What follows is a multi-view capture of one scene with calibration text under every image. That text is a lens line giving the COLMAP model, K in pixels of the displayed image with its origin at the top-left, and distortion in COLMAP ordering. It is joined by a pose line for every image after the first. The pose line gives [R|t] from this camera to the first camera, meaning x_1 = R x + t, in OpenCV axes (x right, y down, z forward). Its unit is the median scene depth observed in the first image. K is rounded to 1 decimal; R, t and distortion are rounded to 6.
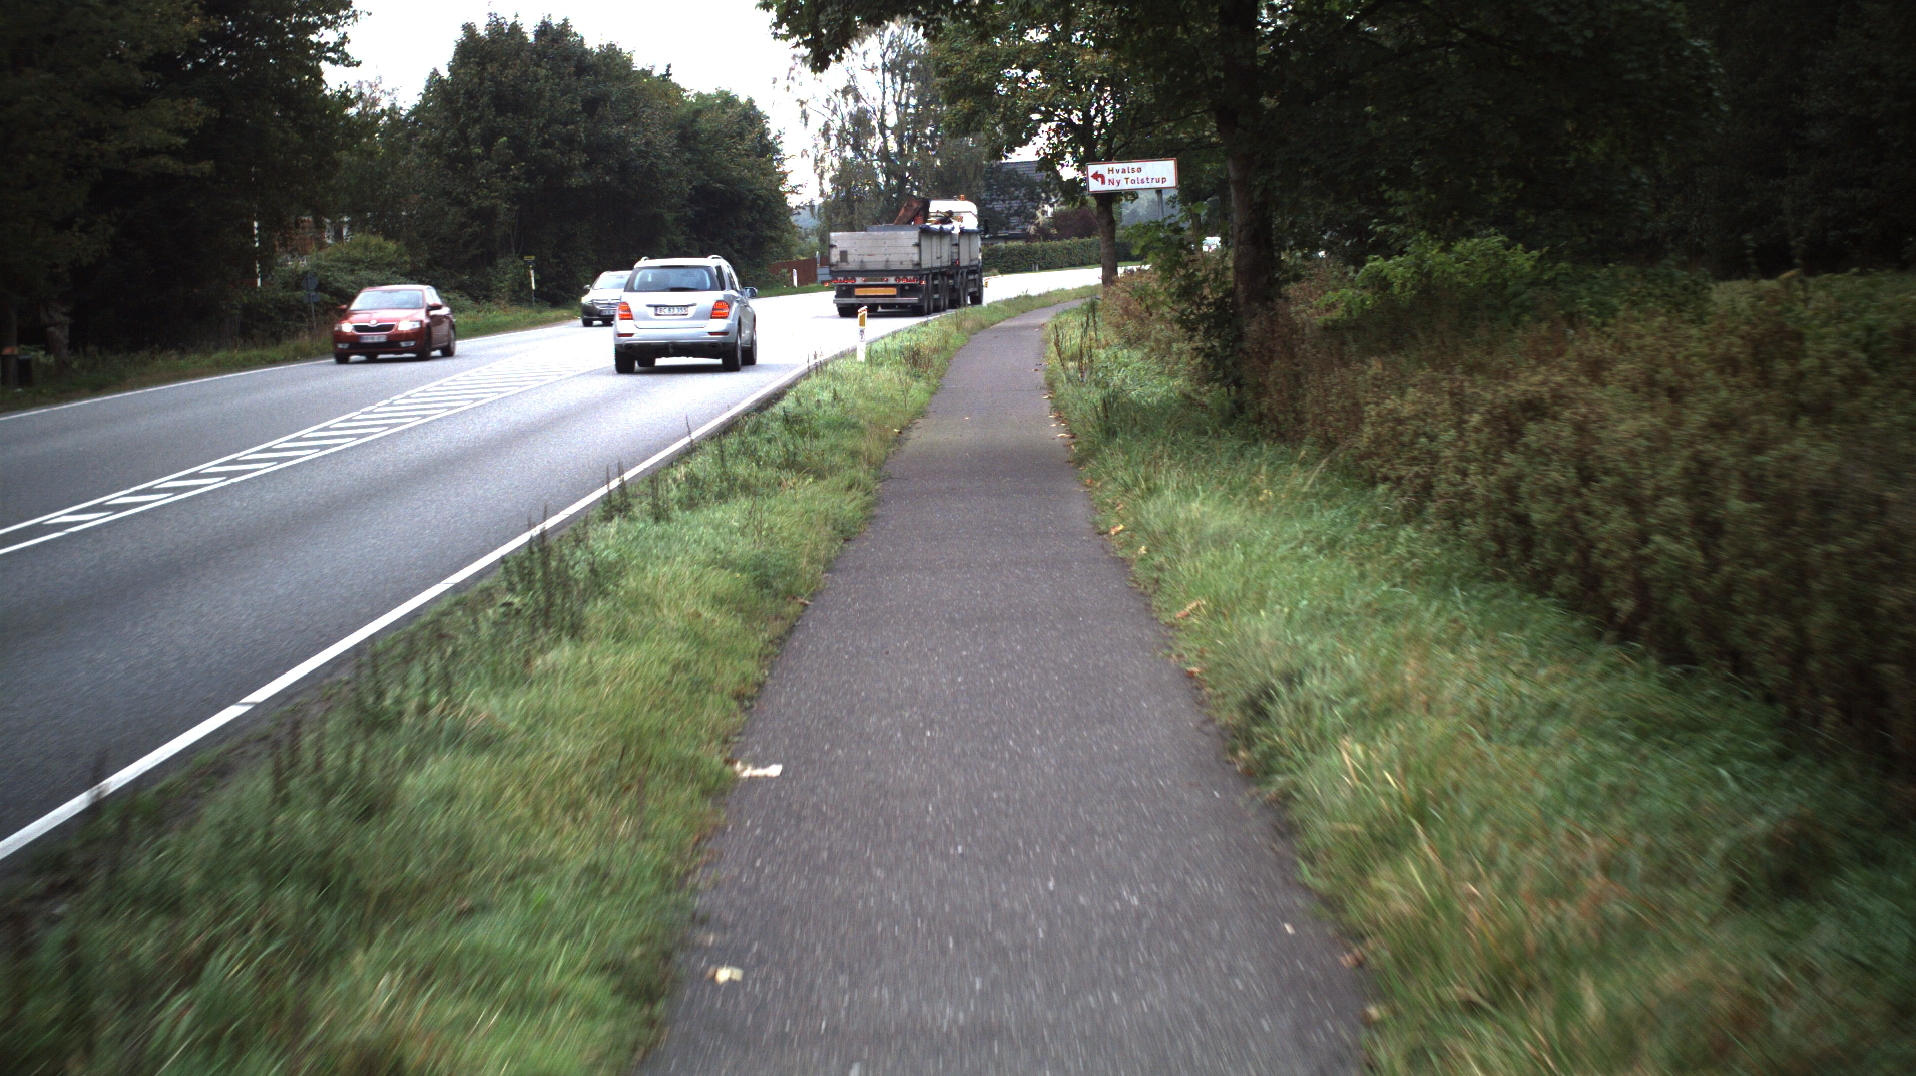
lens RADIAL K [[2039.1, 0, 958.0], [0, 2039.1, 538.0], [0, 0, 1]] dist [-0.077735, 0.007964]
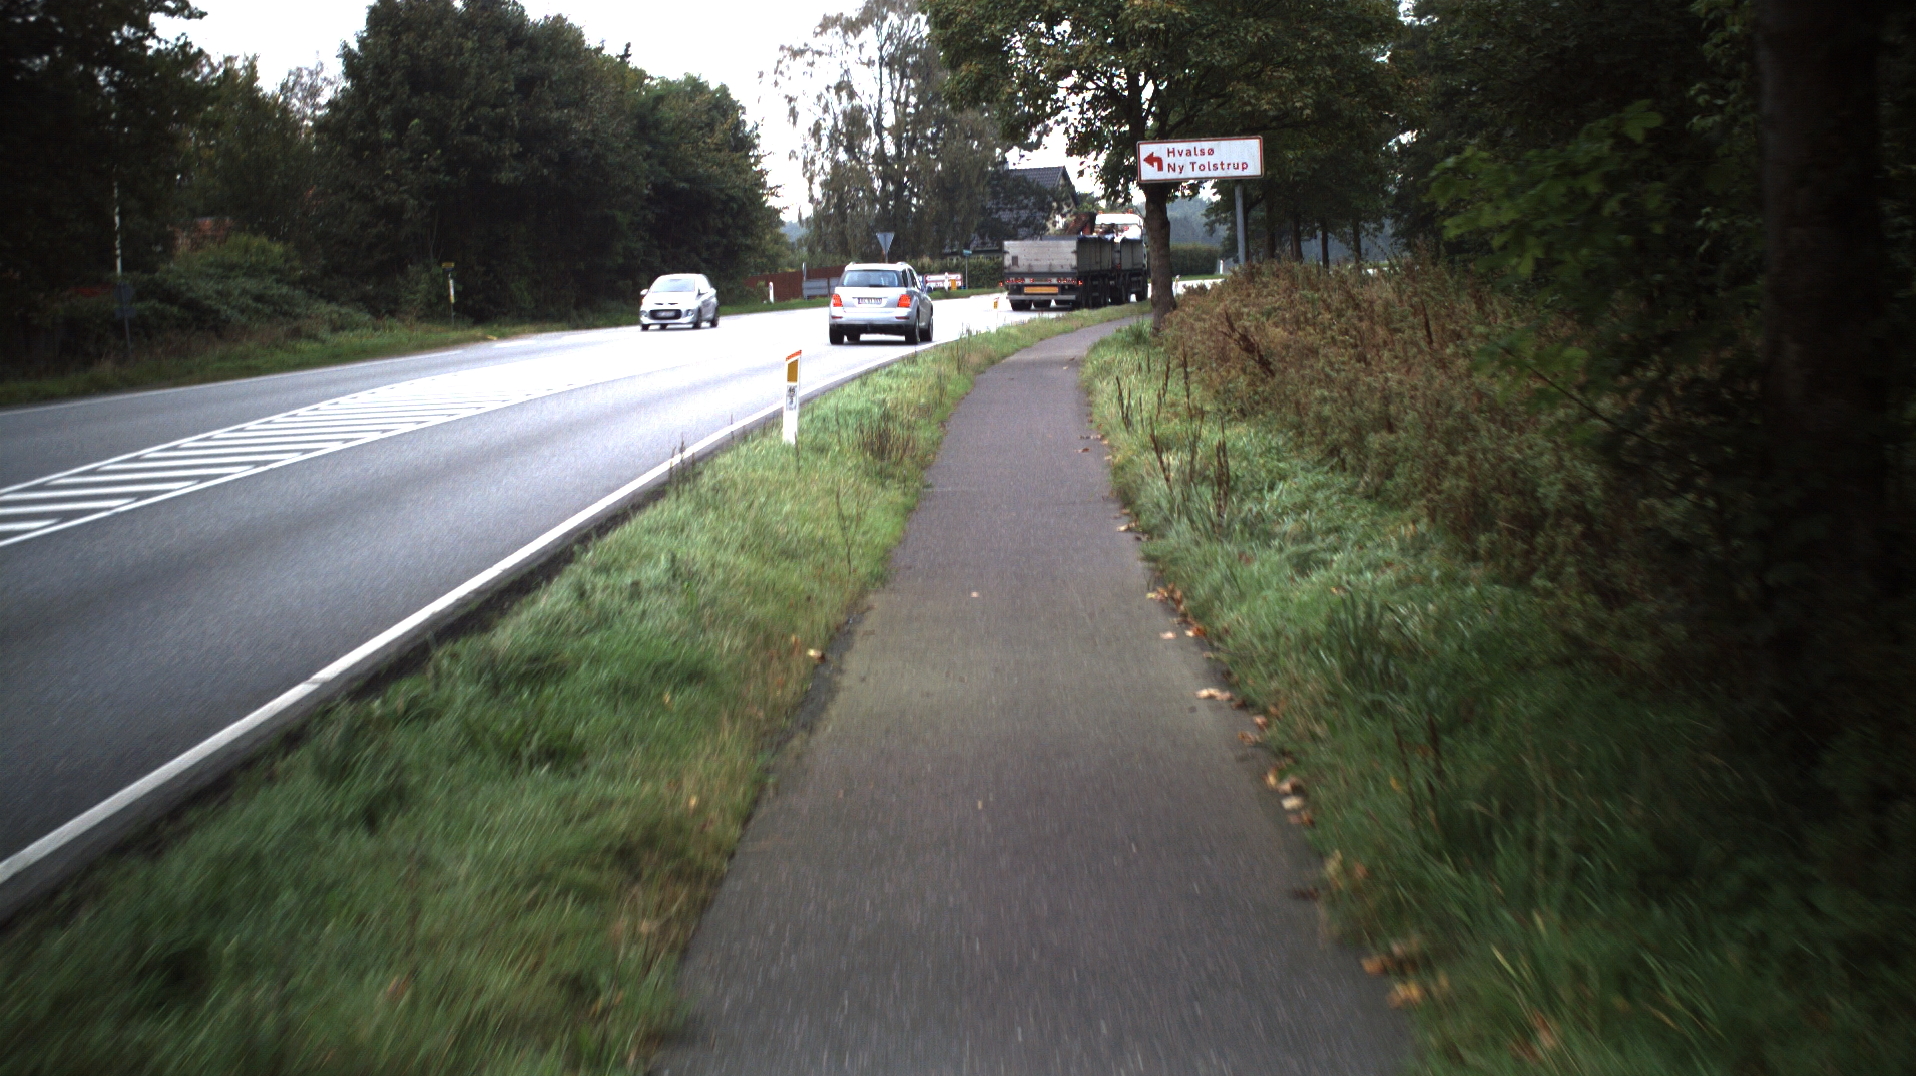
lens RADIAL K [[2034.3, 0, 958.0], [0, 2034.3, 538.0], [0, 0, 1]] dist [-0.091002, 0.012497]
pose [[0.999923, 0.012401, 0.000540, 0.000002], [-0.012397, 0.999898, -0.007063, -0.022460], [-0.000627, 0.007055, 0.999975, 0.170046]]
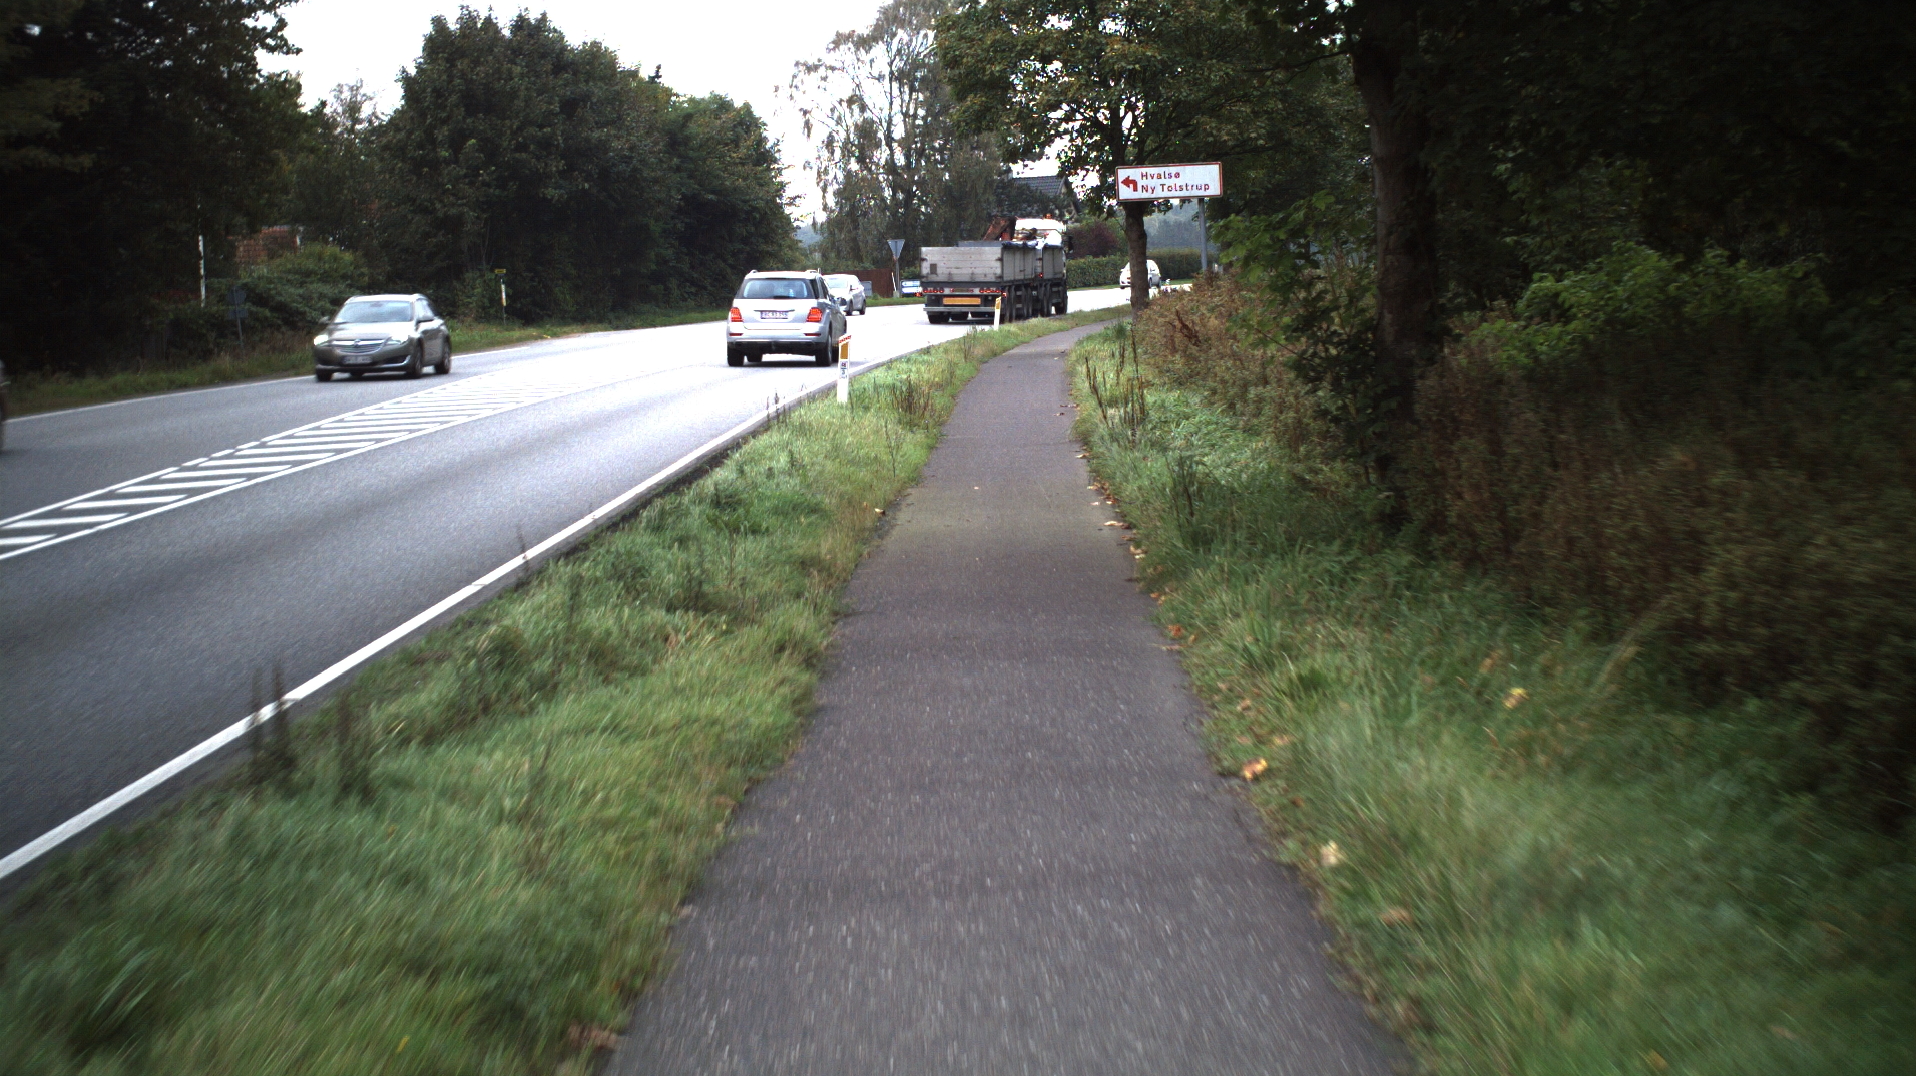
lens RADIAL K [[2039.1, 0, 958.0], [0, 2039.1, 538.0], [0, 0, 1]] dist [-0.077735, 0.007964]
pose [[0.999944, 0.010101, -0.003102, 0.000058], [-0.010129, 0.999906, -0.009281, -0.011018], [0.003008, 0.009312, 0.999952, 0.084673]]
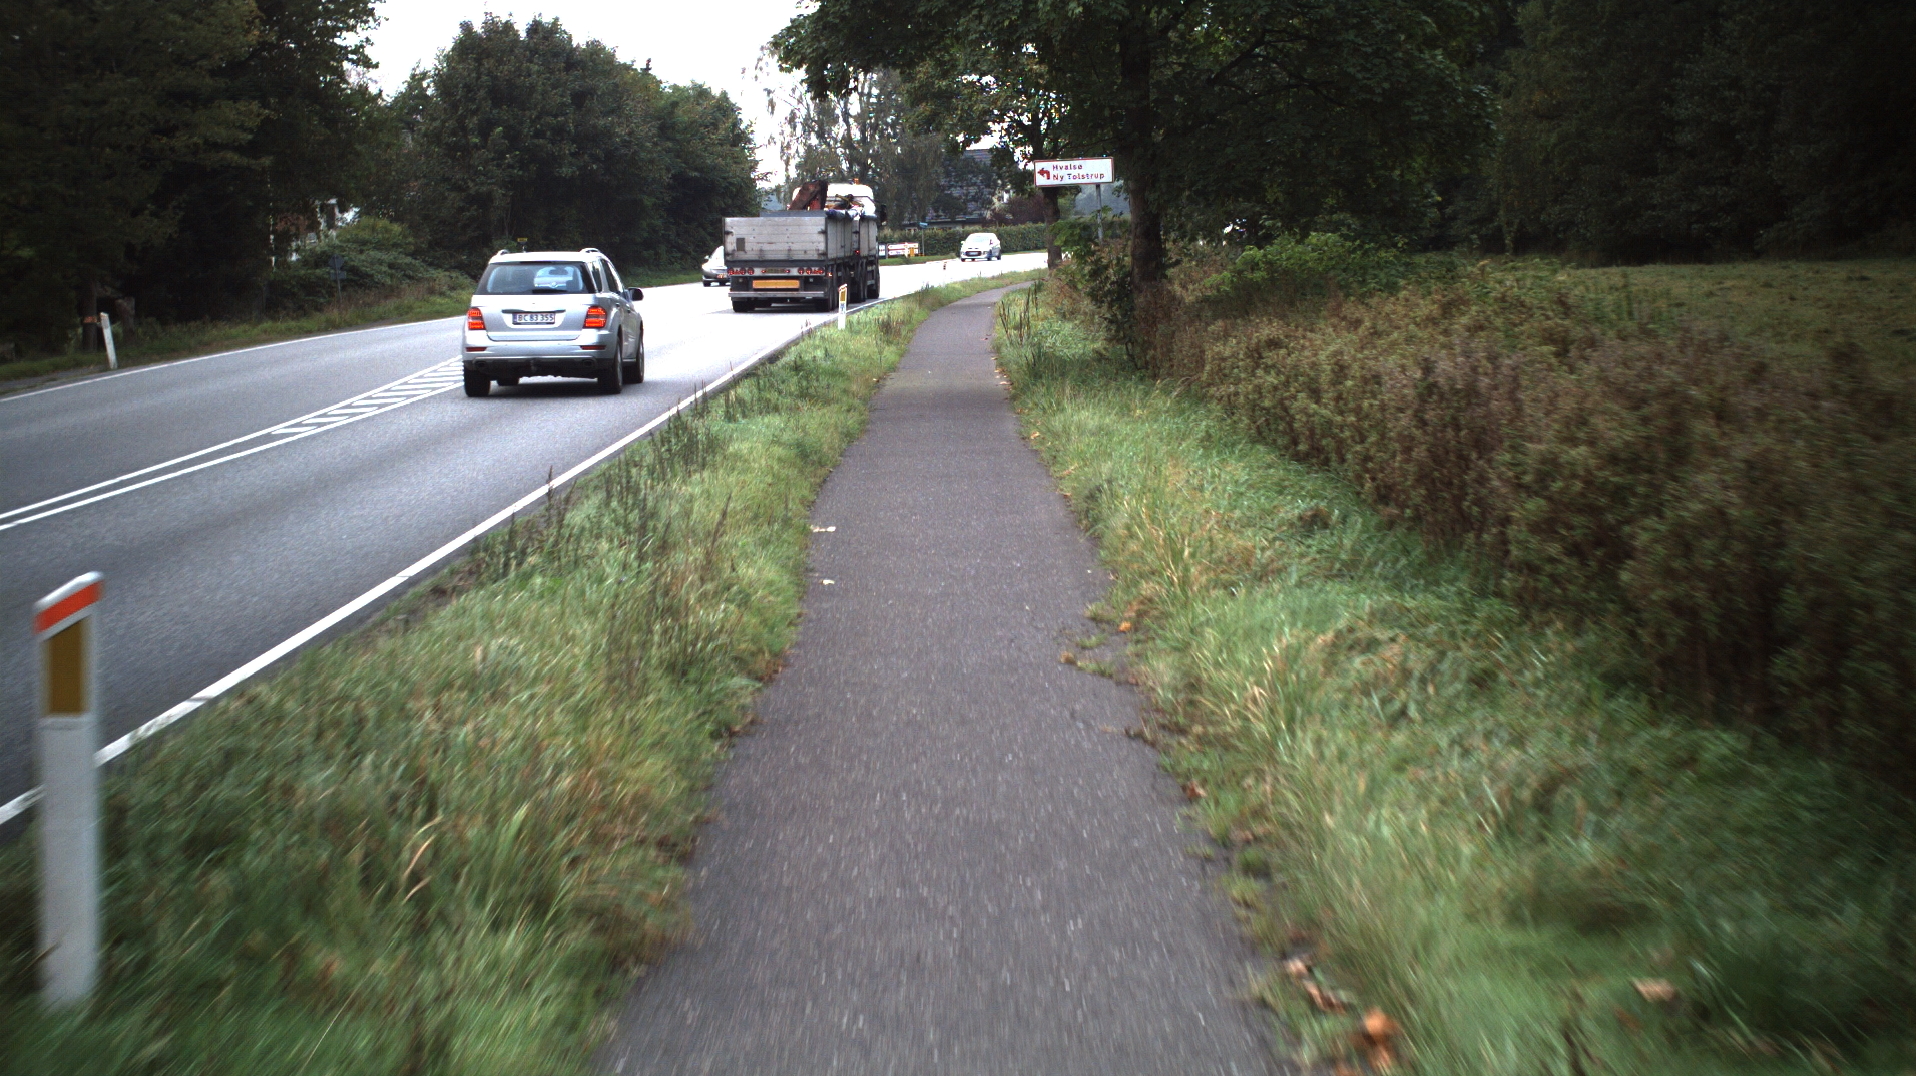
lens RADIAL K [[2042.5, 0, 926.5], [0, 2042.5, 536.5], [0, 0, 1]] dist [-0.080891, -0.011915]
pose [[0.999966, 0.005581, 0.005999, -0.001516], [-0.005627, 0.999956, 0.007569, 0.010770], [-0.005956, -0.007603, 0.999953, -0.086102]]
